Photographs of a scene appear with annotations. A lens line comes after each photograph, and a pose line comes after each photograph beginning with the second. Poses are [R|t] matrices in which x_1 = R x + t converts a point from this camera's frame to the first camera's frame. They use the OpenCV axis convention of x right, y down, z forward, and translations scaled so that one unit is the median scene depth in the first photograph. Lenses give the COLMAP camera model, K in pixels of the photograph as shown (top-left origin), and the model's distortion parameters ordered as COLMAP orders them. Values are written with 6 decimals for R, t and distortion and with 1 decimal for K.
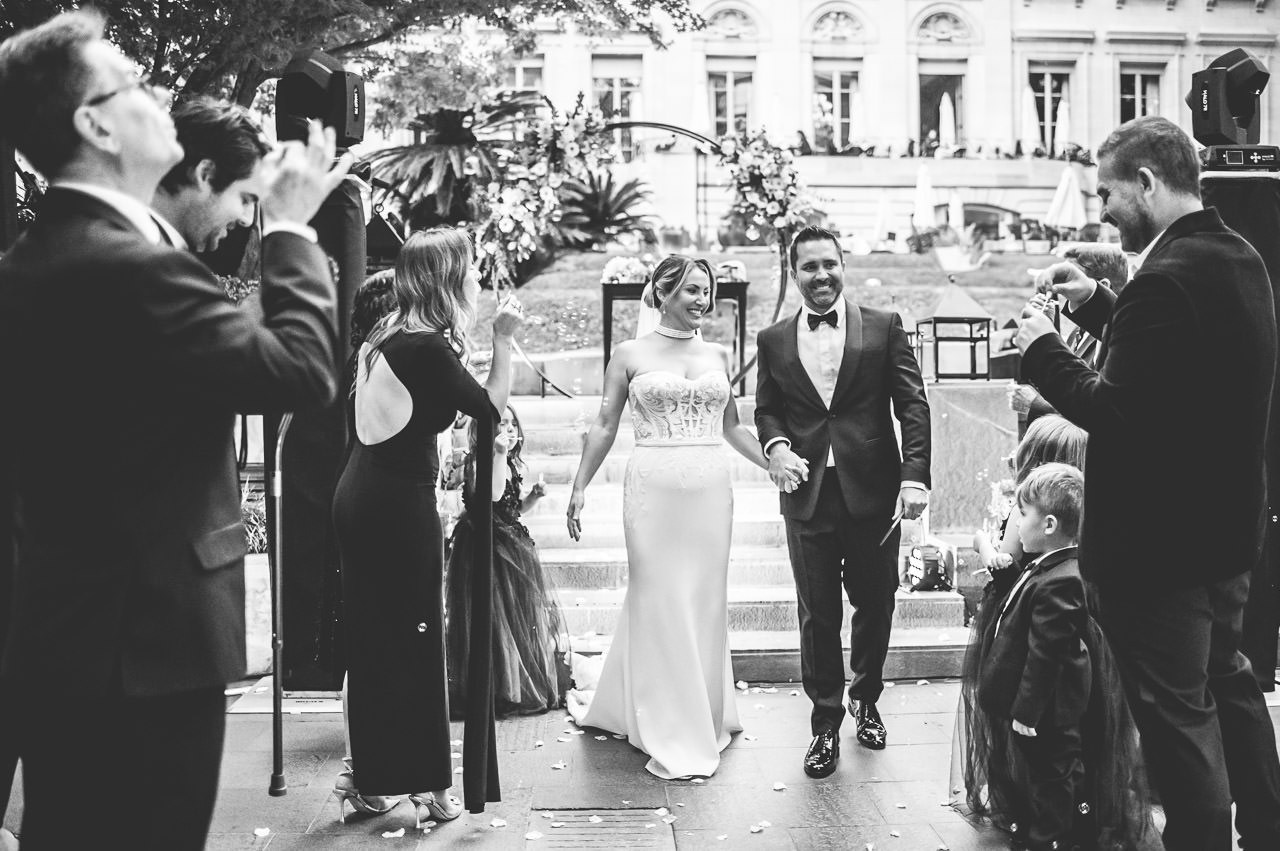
lens RADIAL K [[1258.4, 0, 663.1], [0, 1258.4, 425.3], [0, 0, 1]] dist [-0.077393, 0.030013]
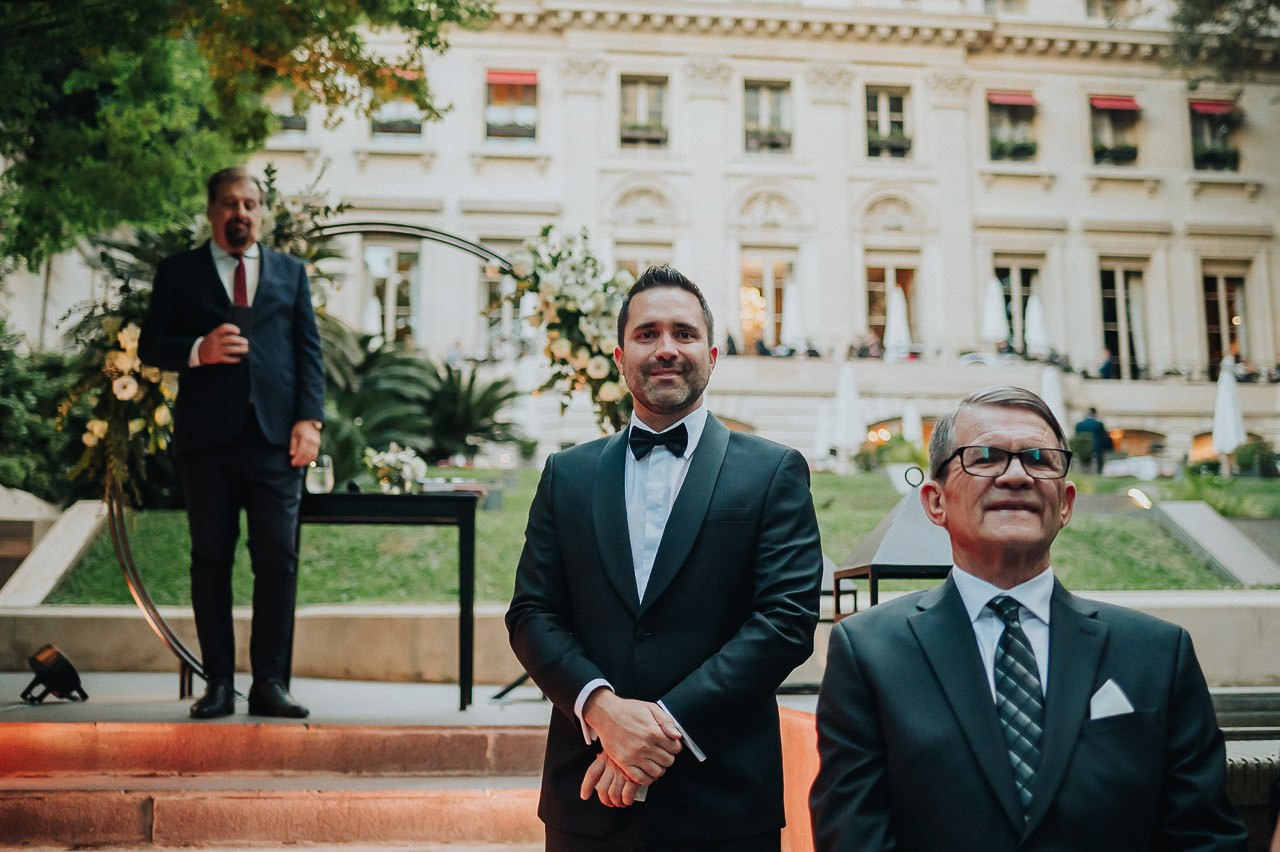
lens RADIAL K [[1424.0, 0, 645.4], [0, 1424.0, 364.2], [0, 0, 1]] dist [-0.081487, 0.003312]
pose [[0.999078, 0.014782, 0.040295, 0.059373], [-0.005782, 0.976617, -0.214908, -0.024414], [-0.042530, 0.214477, 0.975803, 0.257780]]
